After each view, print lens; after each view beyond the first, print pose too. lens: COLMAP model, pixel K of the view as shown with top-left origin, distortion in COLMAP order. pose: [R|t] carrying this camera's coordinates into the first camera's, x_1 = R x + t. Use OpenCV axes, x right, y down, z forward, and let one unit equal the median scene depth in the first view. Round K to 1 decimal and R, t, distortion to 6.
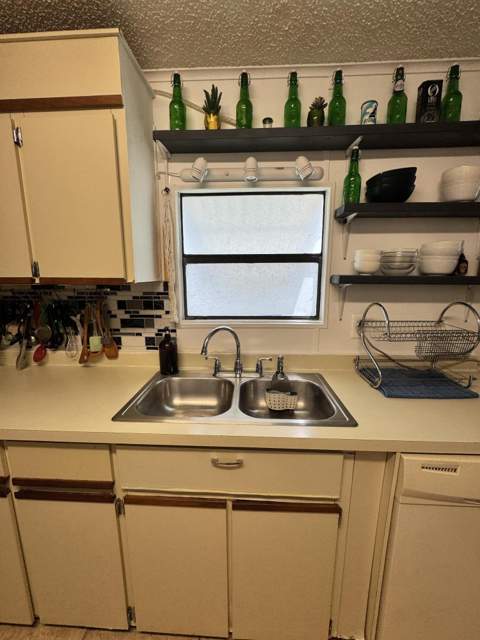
lens RADIAL K [[253.0, 0, 238.9], [0, 253.0, 320.0], [0, 0, 1]] dist [-0.002277, 0.000074]
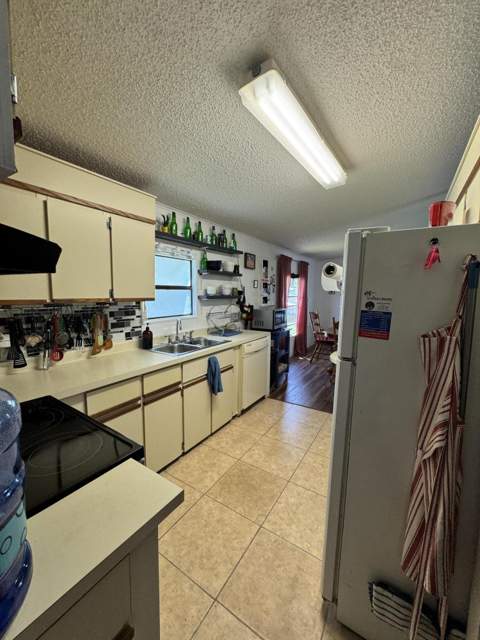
lens RADIAL K [[253.0, 0, 239.0], [0, 253.0, 319.1], [0, 0, 1]] dist [-0.002277, 0.000074]
pose [[0.515488, -0.085546, 0.852616, -1.437227], [0.131972, 0.991059, 0.019647, 0.047103], [-0.846673, 0.102394, 0.522168, -0.530957]]
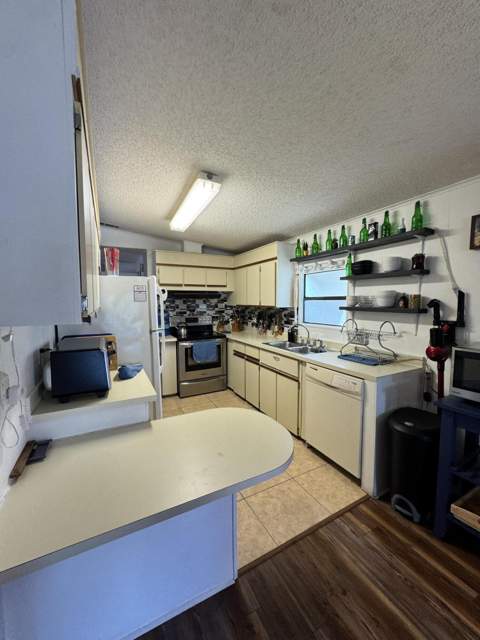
lens RADIAL K [[253.0, 0, 240.9], [0, 253.0, 319.3], [0, 0, 1]] dist [-0.002277, 0.000074]
pose [[0.502572, 0.061601, -0.862338, 1.677962], [-0.143525, 0.989562, -0.012957, 0.086163], [0.852538, 0.130279, 0.506168, -0.796448]]
